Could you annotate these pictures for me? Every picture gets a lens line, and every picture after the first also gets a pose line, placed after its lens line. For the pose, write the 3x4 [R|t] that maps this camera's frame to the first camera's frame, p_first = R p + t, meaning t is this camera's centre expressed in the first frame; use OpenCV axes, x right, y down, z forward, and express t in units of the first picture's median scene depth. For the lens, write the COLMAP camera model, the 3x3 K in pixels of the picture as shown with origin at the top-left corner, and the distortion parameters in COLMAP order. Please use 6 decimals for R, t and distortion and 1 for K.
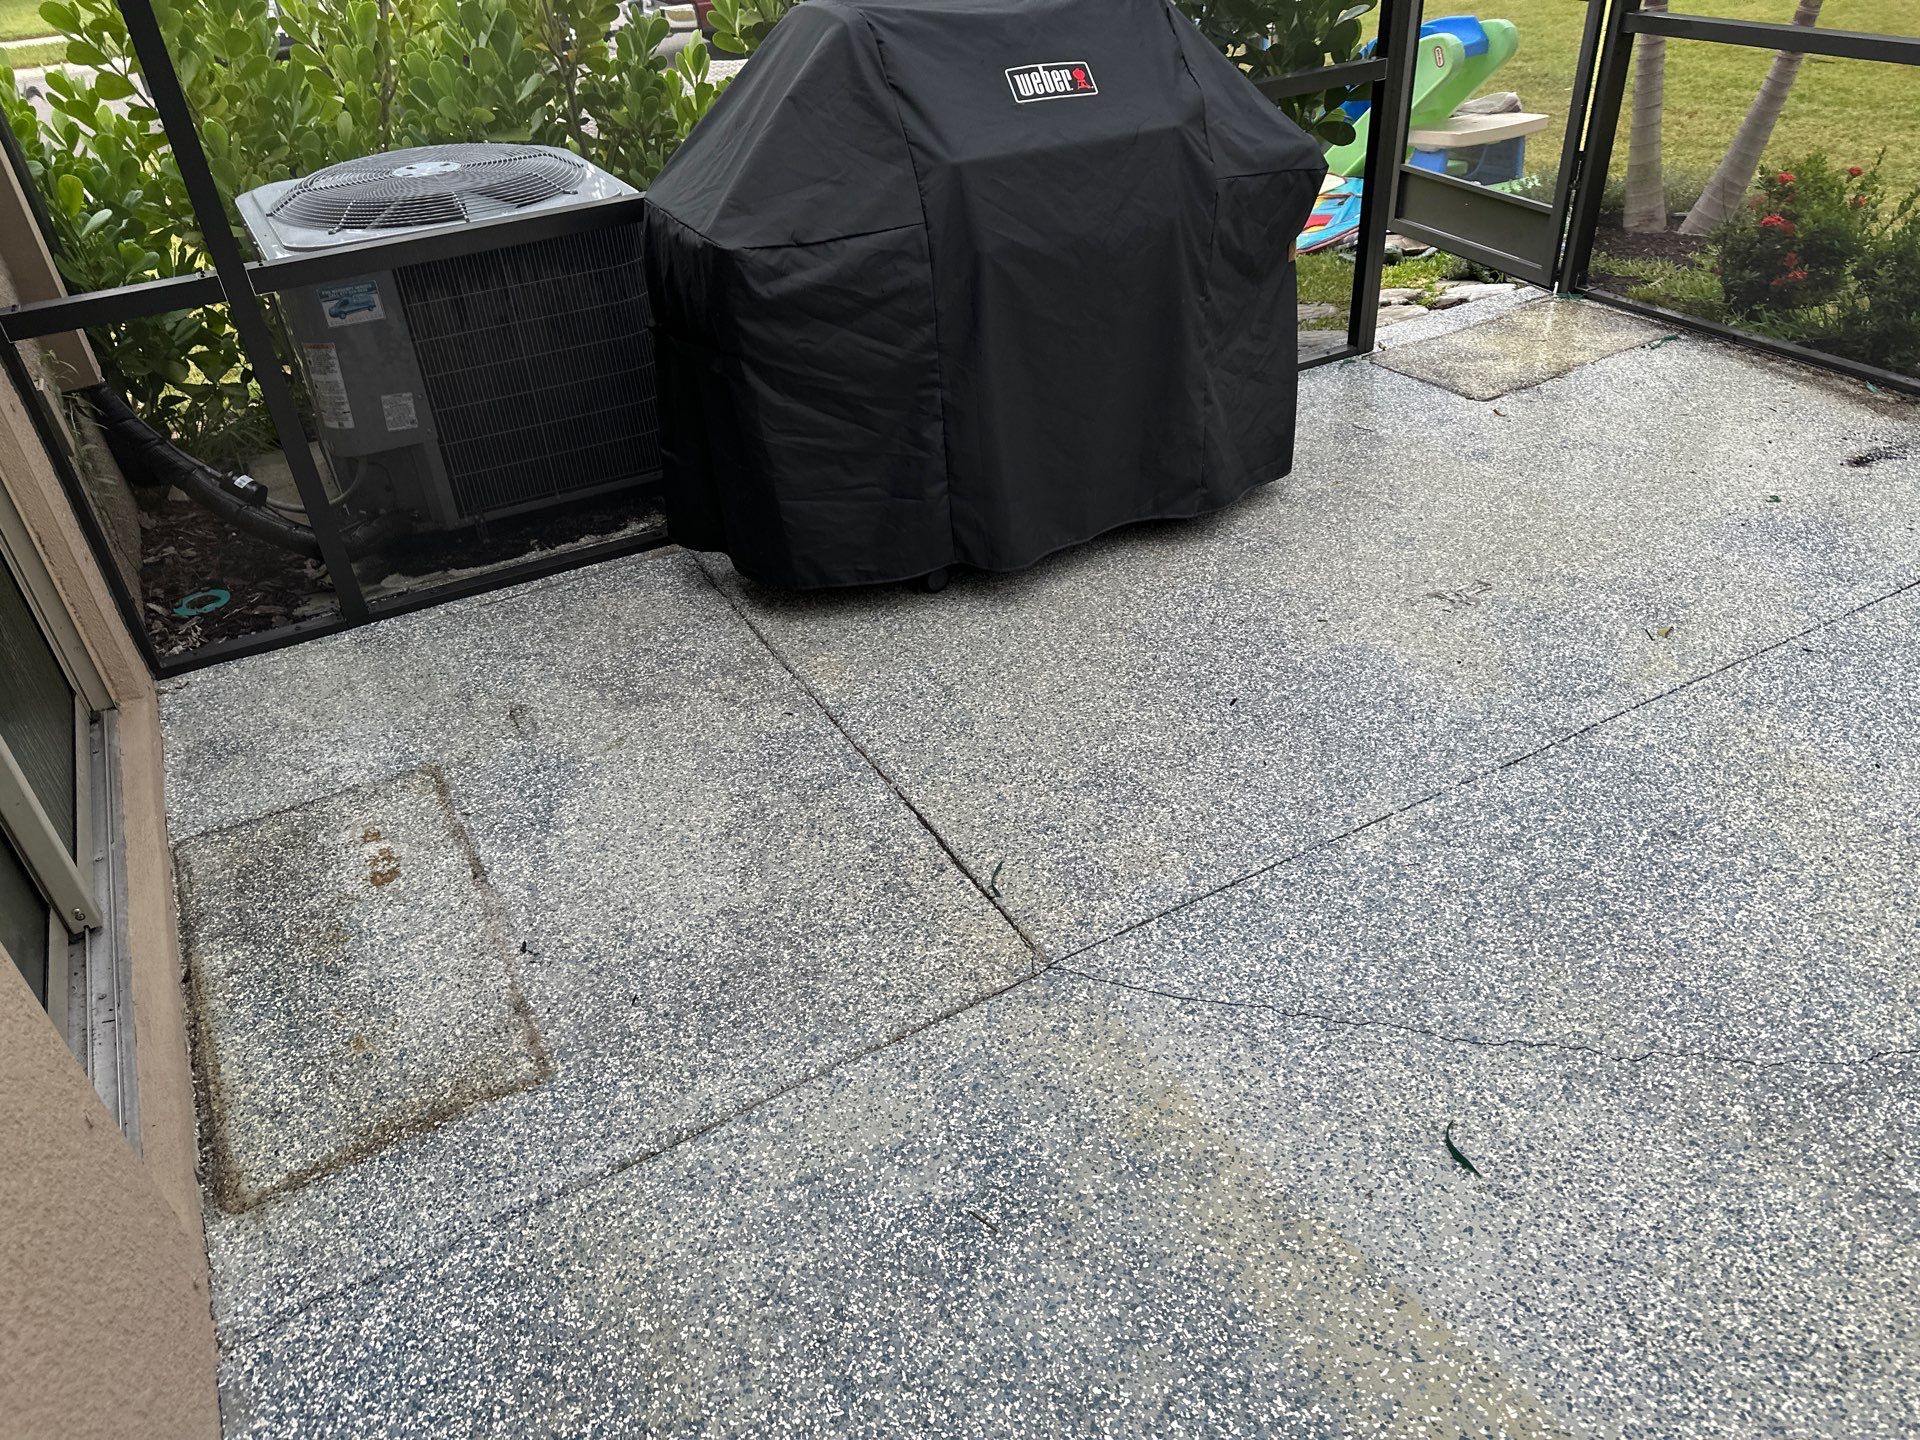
lens RADIAL K [[1351.8, 0, 949.6], [0, 1351.8, 724.2], [0, 0, 1]] dist [0.042168, -0.040086]
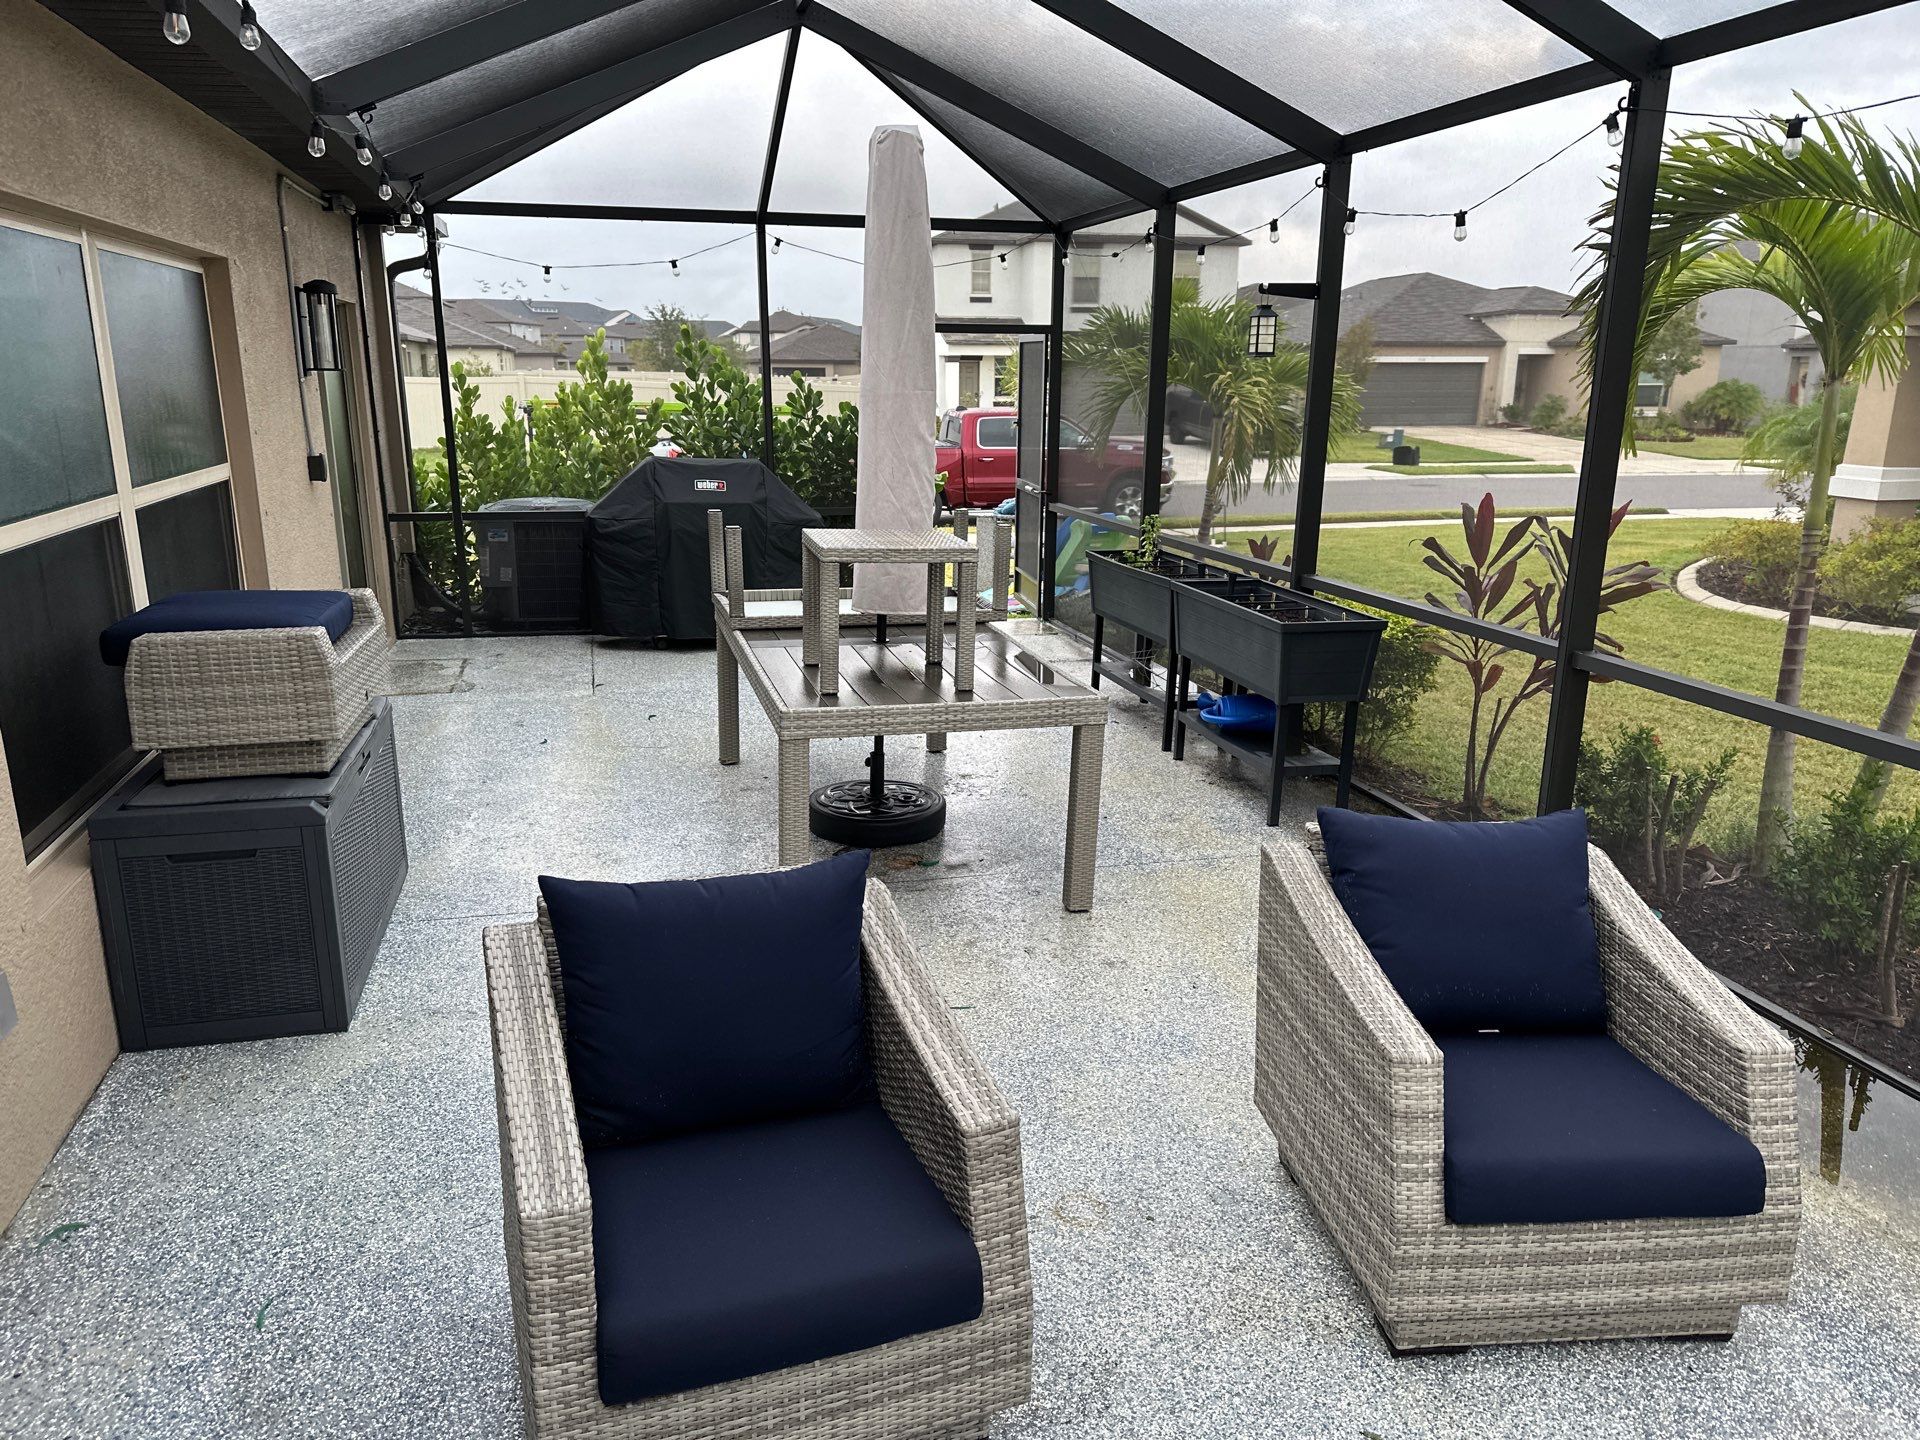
lens RADIAL K [[1351.8, 0, 955.0], [0, 1351.8, 721.2], [0, 0, 1]] dist [0.042168, -0.040086]
pose [[0.969699, 0.129310, -0.207273, 1.304438], [-0.191520, 0.929103, -0.316367, 0.891273], [0.151669, 0.346477, 0.925716, -1.579348]]
